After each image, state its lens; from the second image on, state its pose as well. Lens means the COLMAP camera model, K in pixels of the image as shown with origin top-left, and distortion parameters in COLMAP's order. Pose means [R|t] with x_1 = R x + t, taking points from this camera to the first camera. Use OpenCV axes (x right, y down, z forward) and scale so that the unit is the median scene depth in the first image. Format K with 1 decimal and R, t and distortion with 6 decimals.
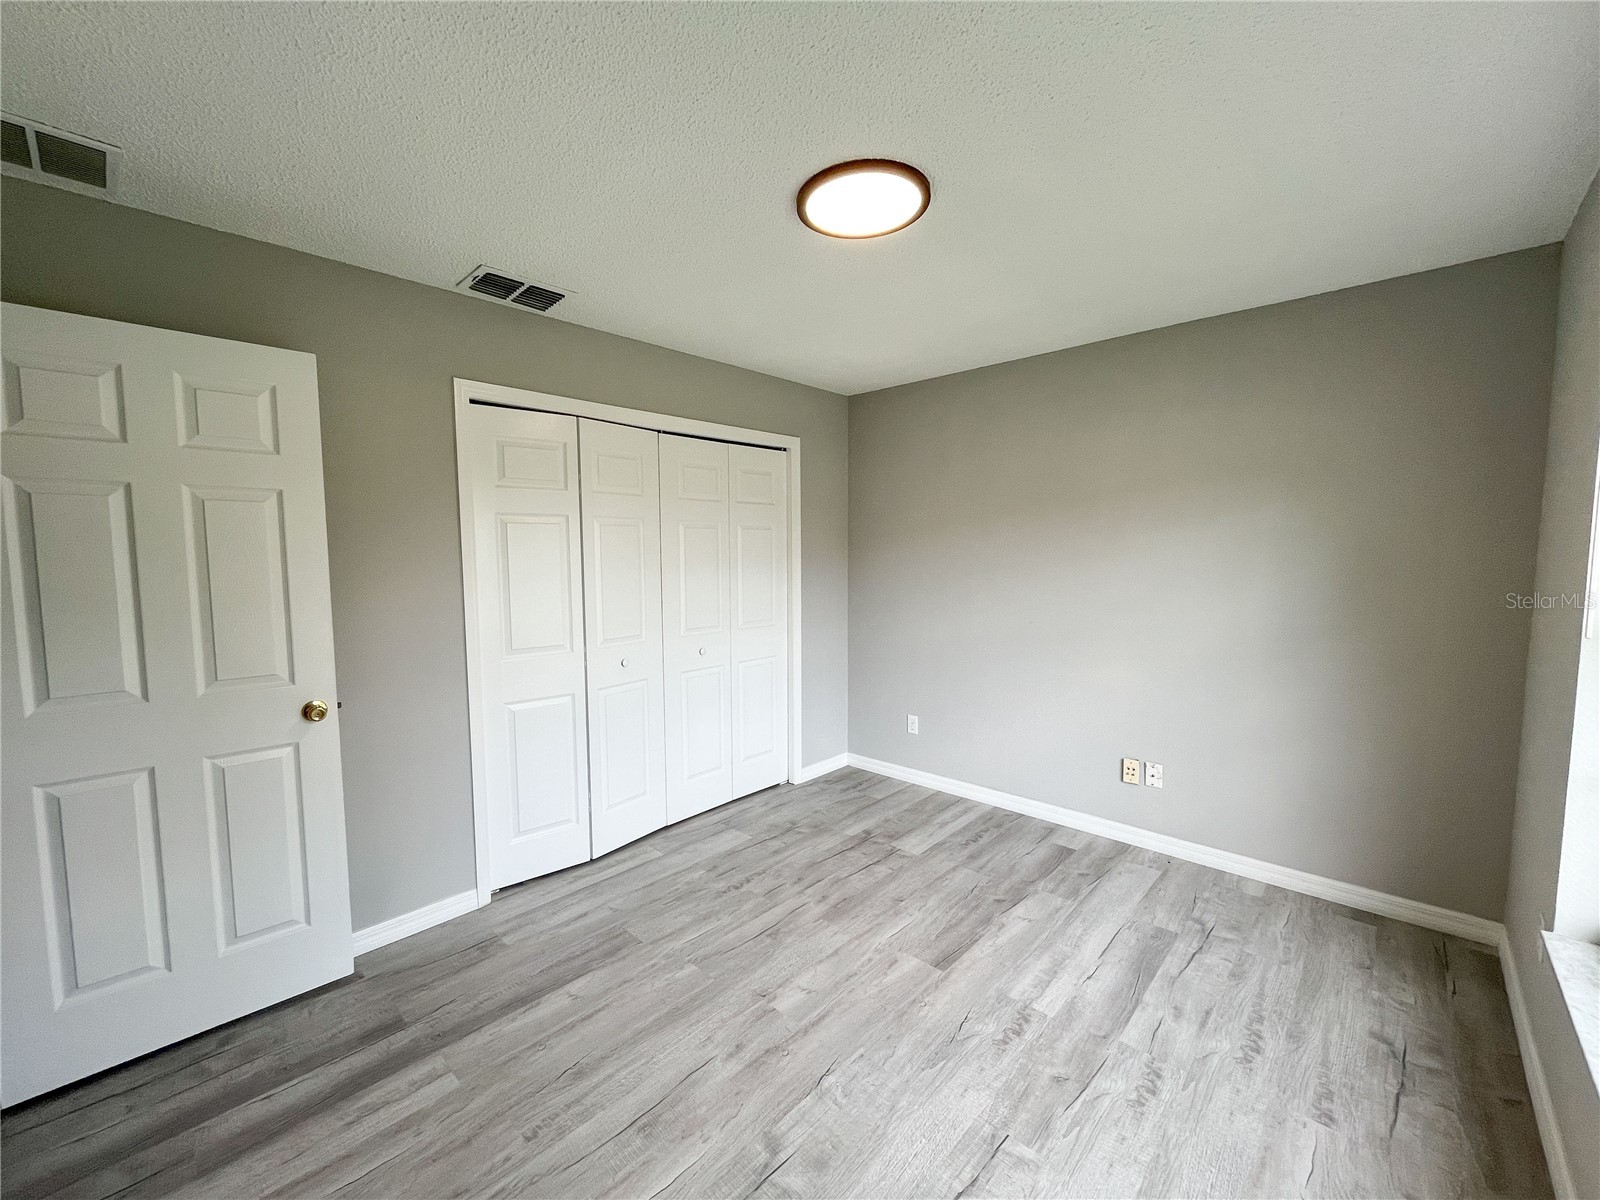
lens RADIAL K [[647.2, 0, 799.8], [0, 647.2, 598.6], [0, 0, 1]] dist [-0.001952, -0.000145]
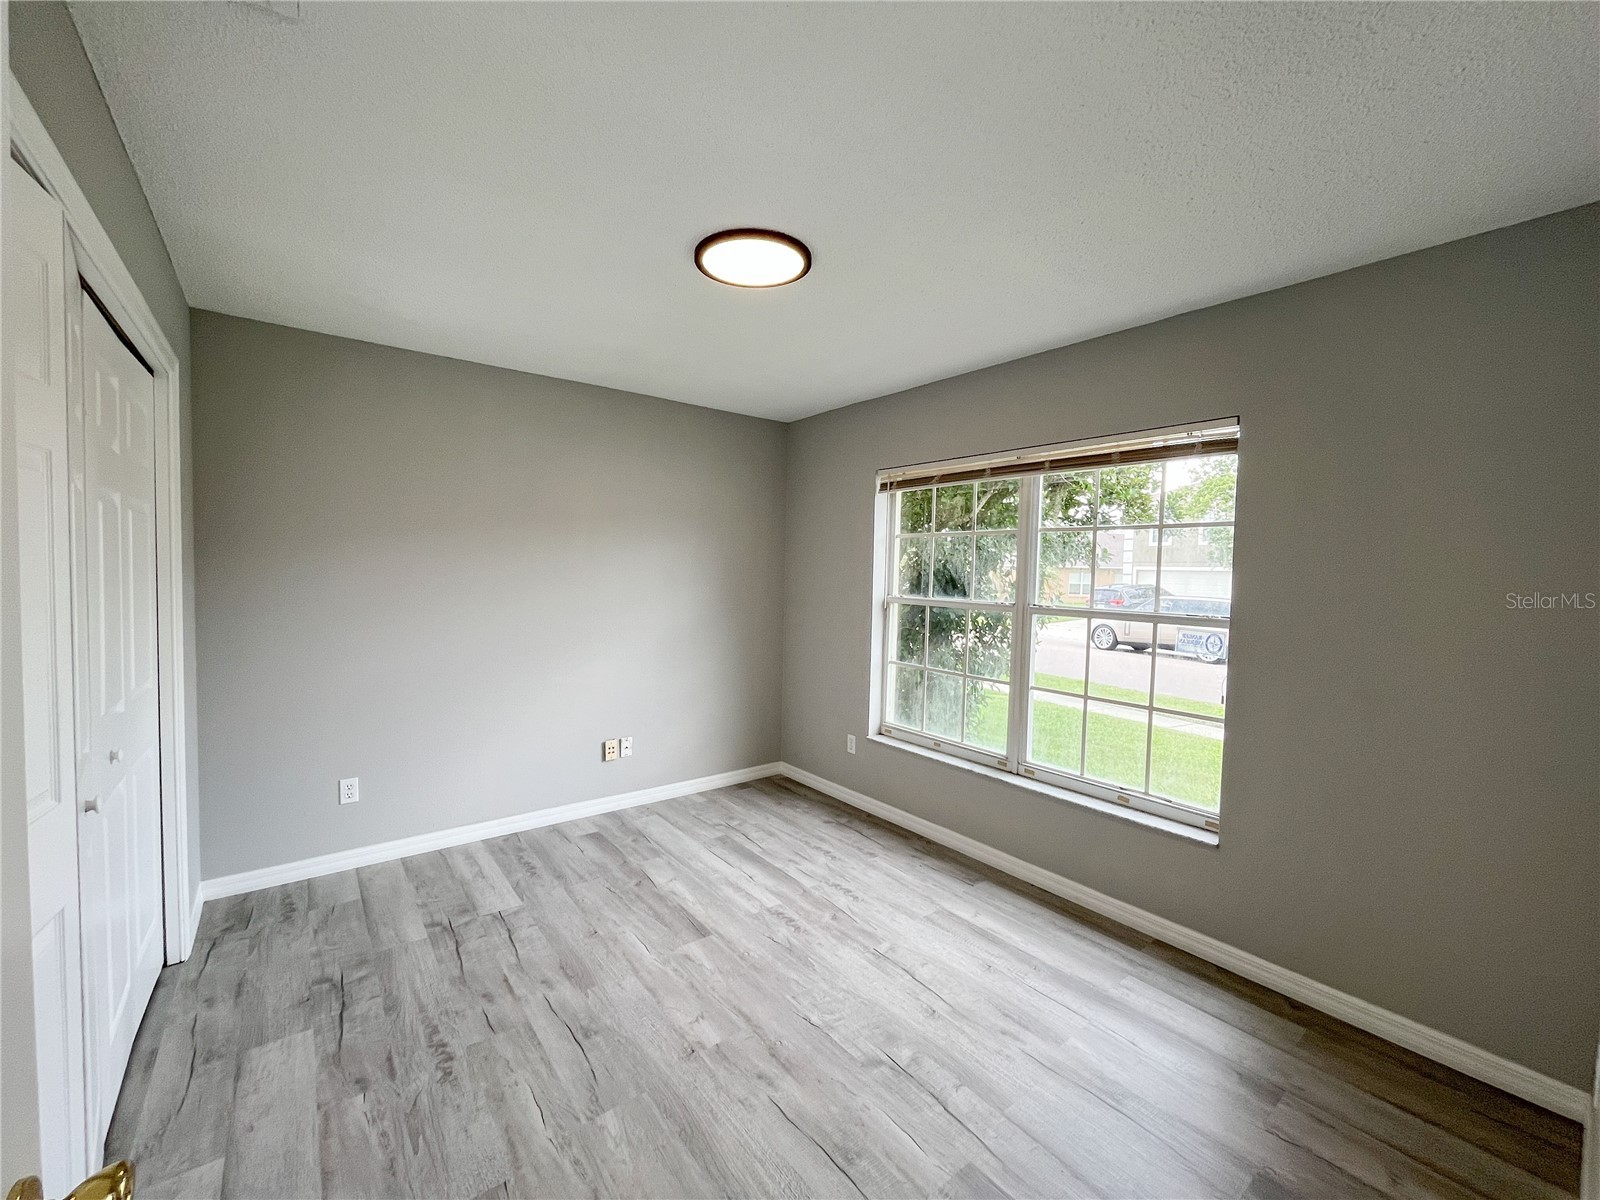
lens RADIAL K [[647.2, 0, 797.5], [0, 647.2, 595.8], [0, 0, 1]] dist [-0.001952, -0.000145]
pose [[0.154036, -0.026989, 0.987697, -0.823696], [0.052619, 0.998432, 0.019076, -0.031843], [-0.986663, 0.049033, 0.155215, 0.614488]]
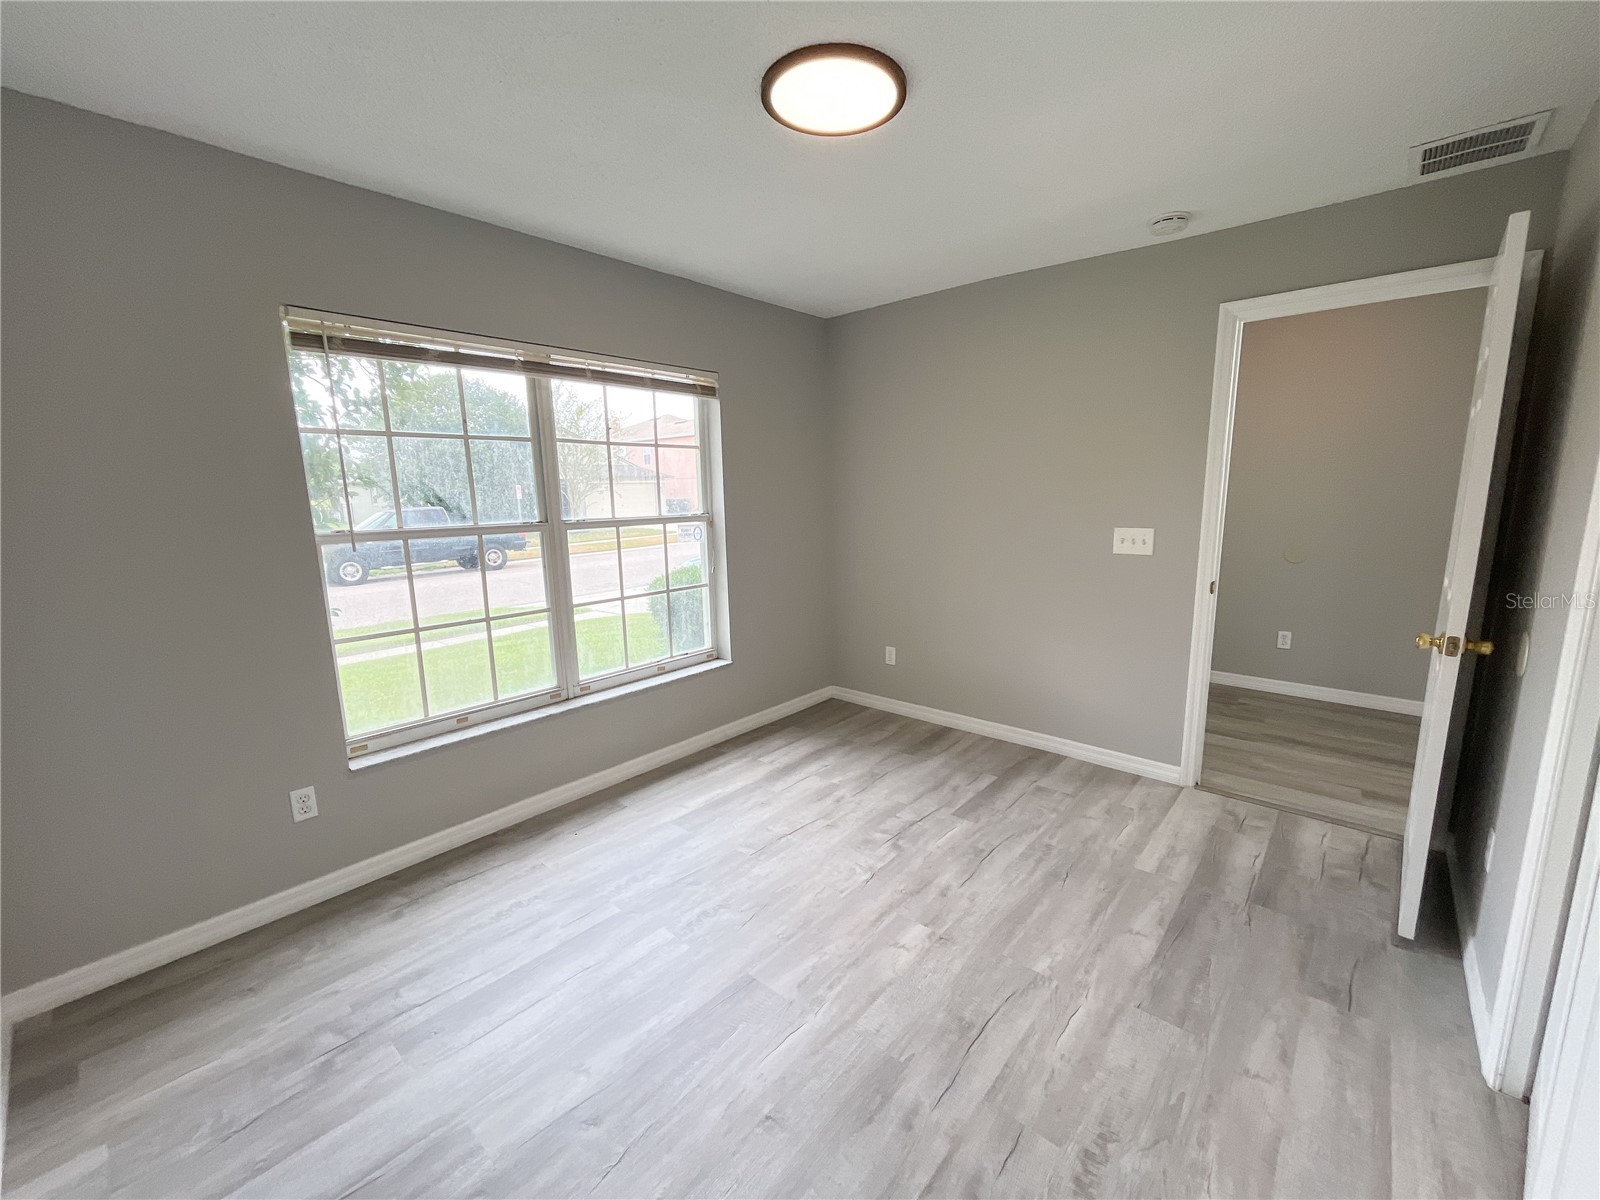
lens RADIAL K [[647.2, 0, 801.4], [0, 647.2, 600.8], [0, 0, 1]] dist [-0.001952, -0.000145]
pose [[-0.999294, 0.030508, -0.021907, 0.145222], [0.024126, 0.968430, 0.248116, -0.114377], [0.028785, 0.247413, -0.968482, 1.634013]]
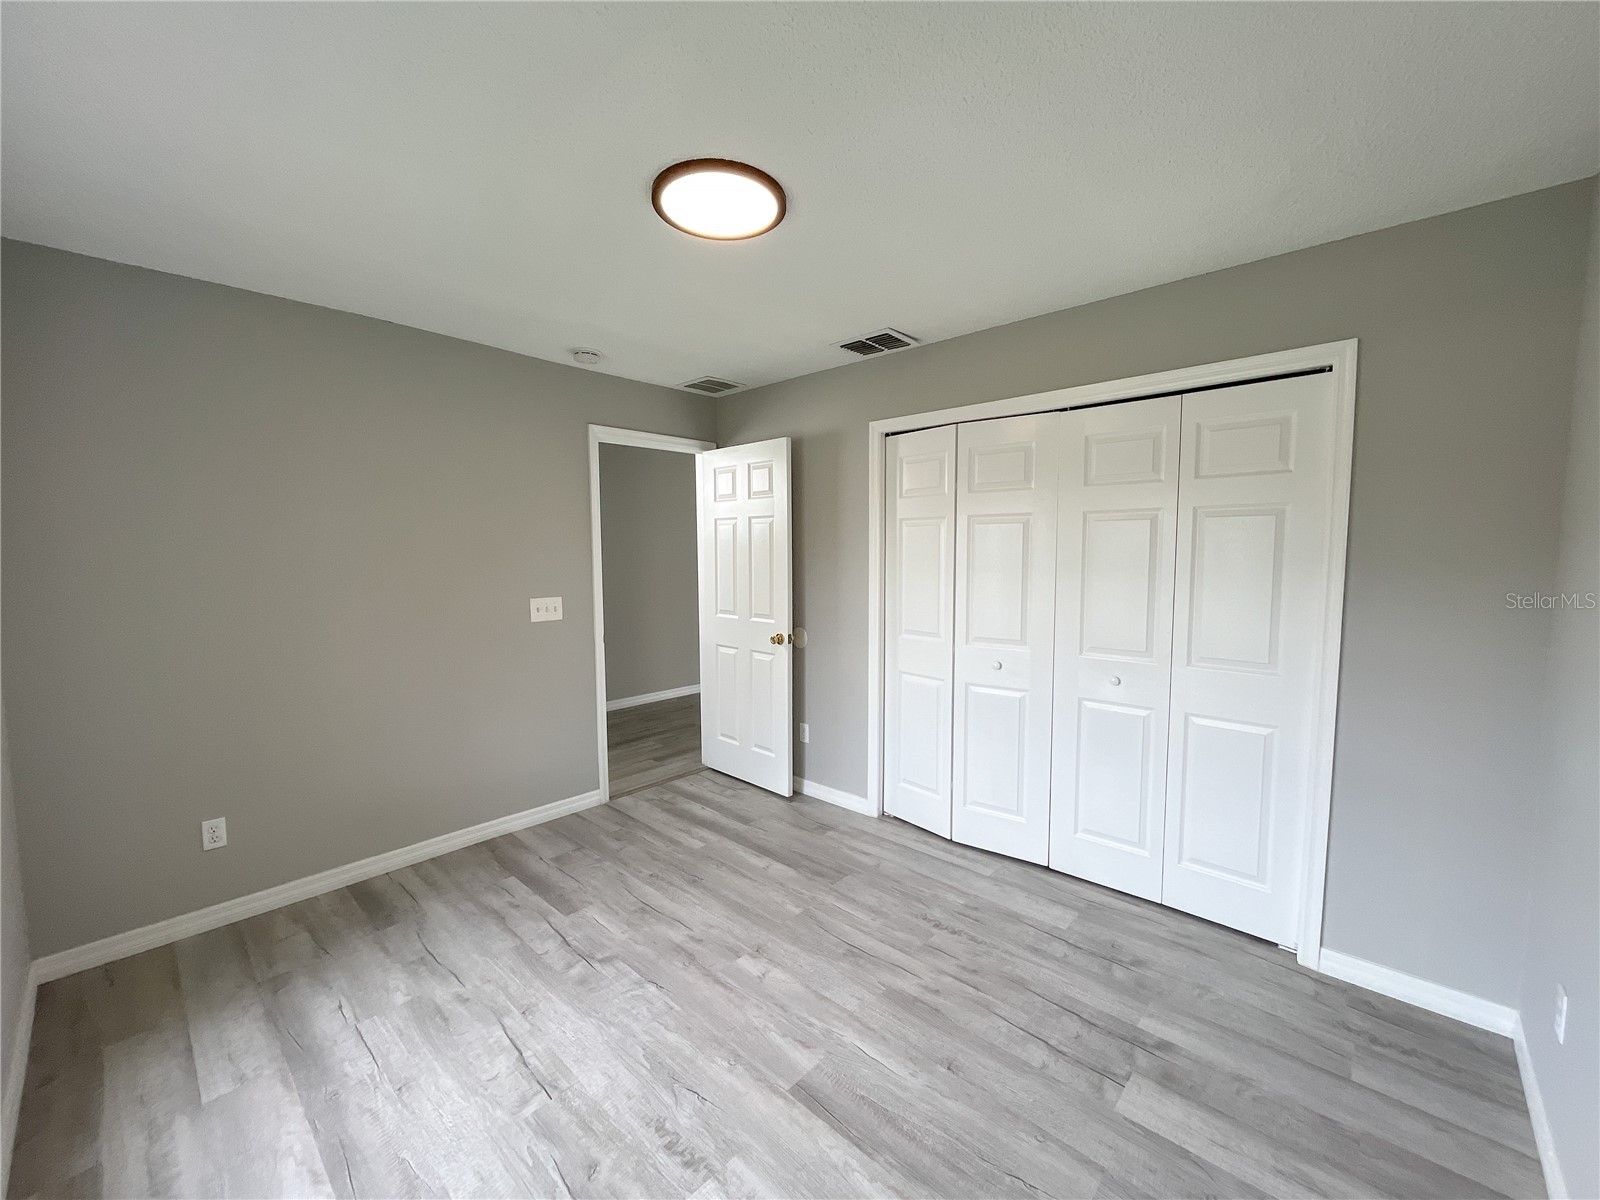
lens RADIAL K [[647.2, 0, 799.9], [0, 647.2, 599.5], [0, 0, 1]] dist [-0.001952, -0.000145]
pose [[0.003828, 0.083729, -0.996481, 0.904487], [-0.072238, 0.993908, 0.083235, -0.076619], [0.997380, 0.071665, 0.009853, 0.917412]]
